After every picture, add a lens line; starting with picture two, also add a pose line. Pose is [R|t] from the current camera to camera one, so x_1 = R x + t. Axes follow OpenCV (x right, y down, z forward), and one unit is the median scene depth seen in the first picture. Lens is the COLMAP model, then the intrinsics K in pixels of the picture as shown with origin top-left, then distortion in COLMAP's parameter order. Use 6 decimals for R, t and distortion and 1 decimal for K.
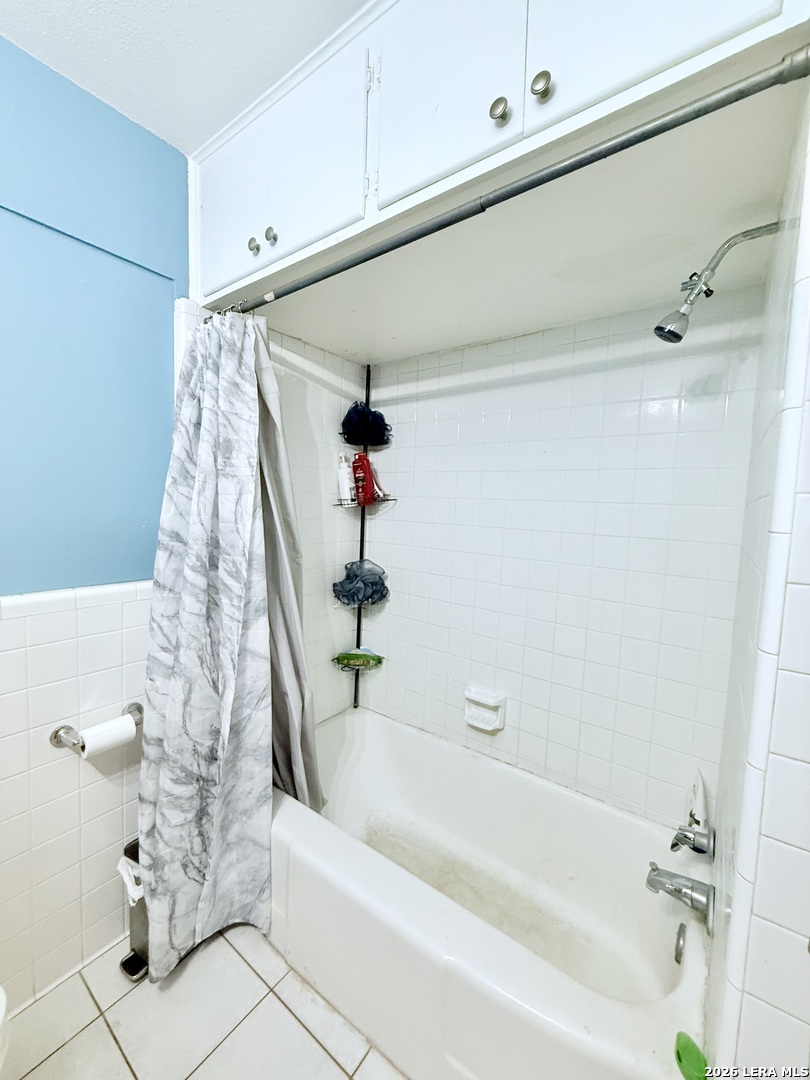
lens RADIAL K [[430.3, 0, 407.3], [0, 430.3, 535.3], [0, 0, 1]] dist [-0.000772, -0.000172]
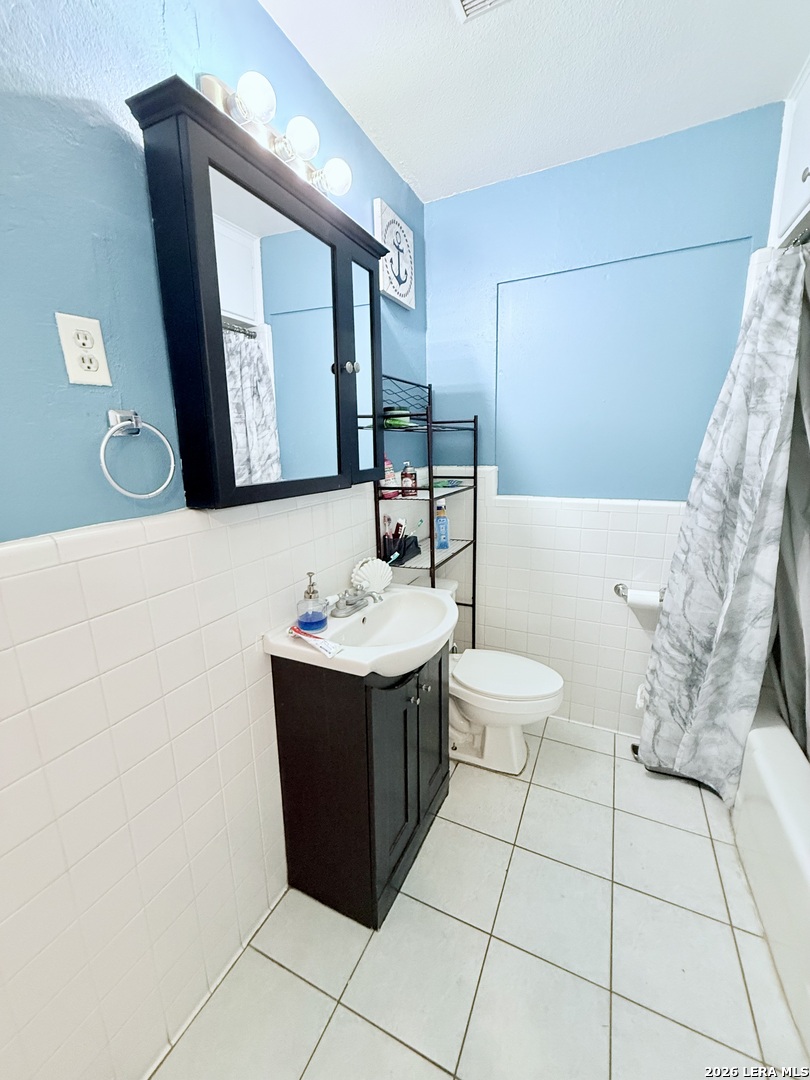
lens RADIAL K [[430.3, 0, 408.1], [0, 430.3, 537.3], [0, 0, 1]] dist [-0.000772, -0.000172]
pose [[0.183727, 0.171788, -0.967850, 0.549843], [-0.038498, 0.985113, 0.167544, 0.026805], [0.982223, 0.006478, 0.187605, -0.092330]]
